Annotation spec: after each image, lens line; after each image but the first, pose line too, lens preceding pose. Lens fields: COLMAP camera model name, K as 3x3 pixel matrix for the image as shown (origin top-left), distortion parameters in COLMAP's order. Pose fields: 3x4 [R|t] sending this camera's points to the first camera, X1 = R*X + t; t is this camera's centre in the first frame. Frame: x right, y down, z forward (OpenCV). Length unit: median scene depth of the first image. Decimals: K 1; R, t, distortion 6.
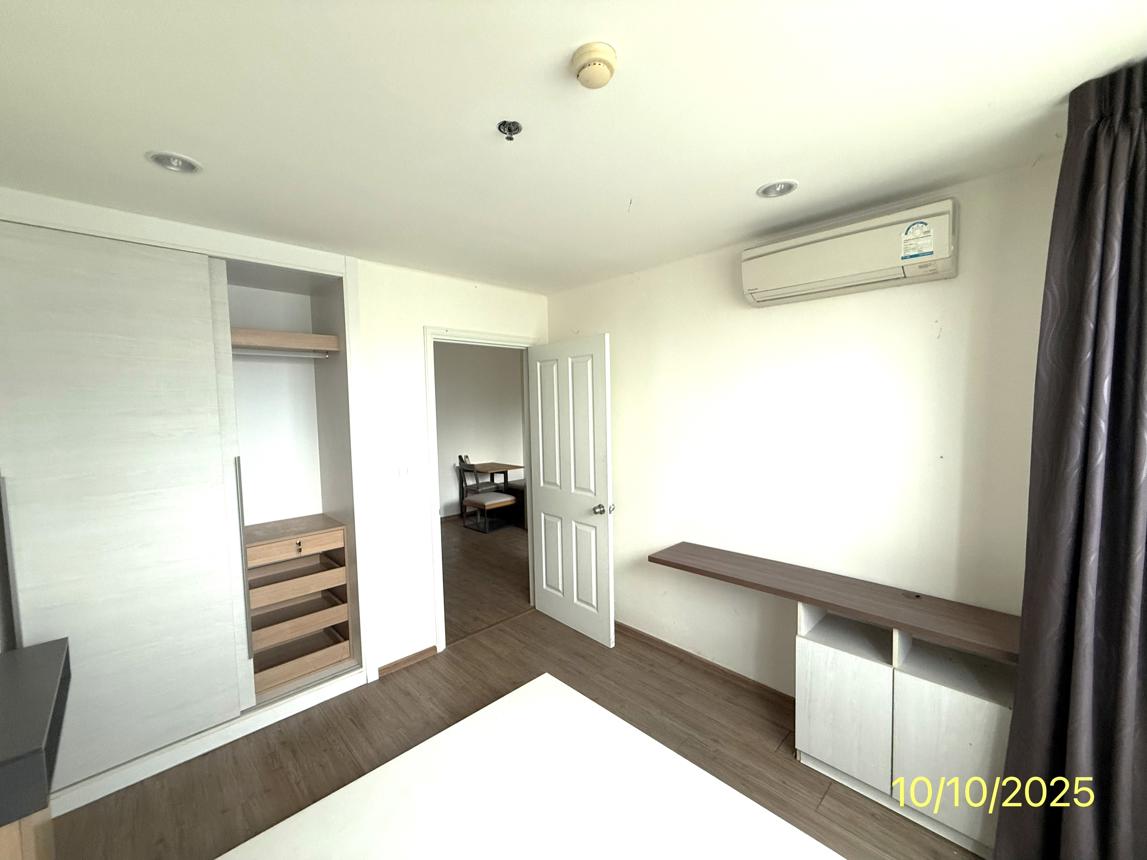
lens RADIAL K [[459.2, 0, 576.0], [0, 459.2, 431.3], [0, 0, 1]] dist [-0.002772, 0.000040]
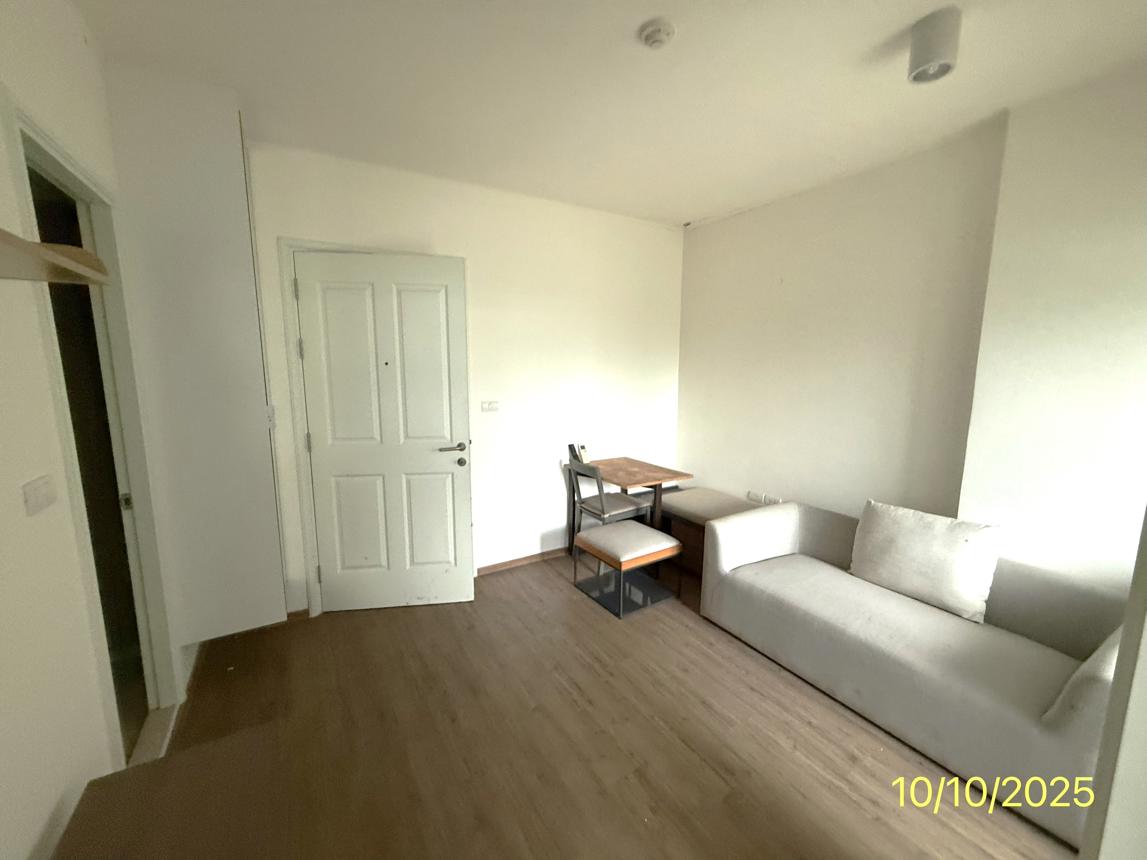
lens RADIAL K [[459.2, 0, 566.3], [0, 459.2, 434.6], [0, 0, 1]] dist [-0.002772, 0.000040]
pose [[0.969366, 0.053016, -0.239829, -0.129036], [-0.029989, 0.994669, 0.098664, -0.012963], [0.243781, -0.088449, 0.965788, 0.476375]]
